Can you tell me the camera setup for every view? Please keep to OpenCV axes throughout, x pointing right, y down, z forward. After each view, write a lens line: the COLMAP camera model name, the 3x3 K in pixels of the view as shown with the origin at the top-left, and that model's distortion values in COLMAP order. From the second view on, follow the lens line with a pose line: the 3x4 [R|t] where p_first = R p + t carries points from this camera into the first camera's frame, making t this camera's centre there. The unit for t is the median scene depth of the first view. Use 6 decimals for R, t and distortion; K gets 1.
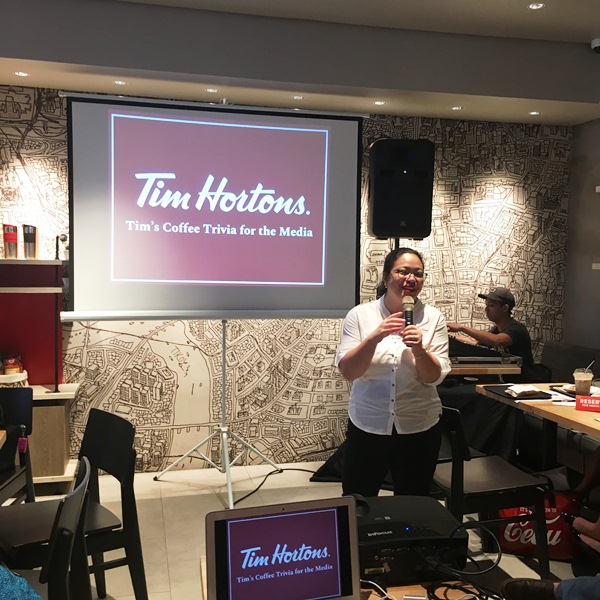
lens RADIAL K [[681.5, 0, 304.3], [0, 681.5, 298.9], [0, 0, 1]] dist [0.042507, 0.000000]
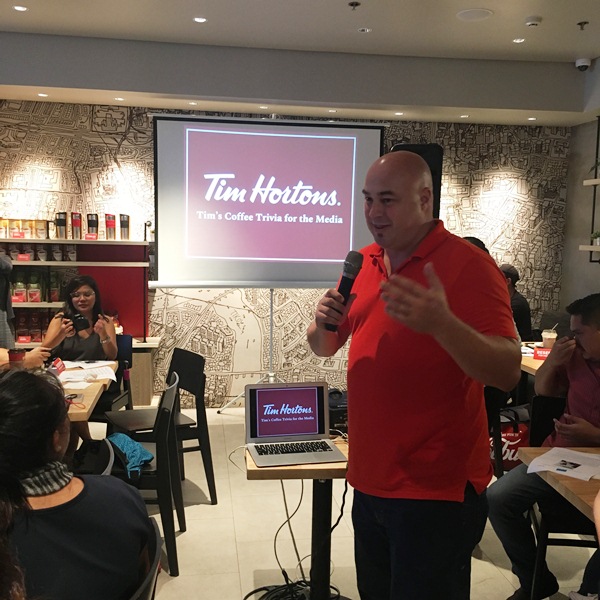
lens RADIAL K [[681.5, 0, 298.4], [0, 681.5, 301.1], [0, 0, 1]] dist [0.042507, 0.000000]
pose [[0.995123, 0.012998, -0.097782, 0.055581], [-0.009057, 0.999133, 0.040645, 0.001473], [0.098225, -0.039561, 0.994378, -0.256158]]
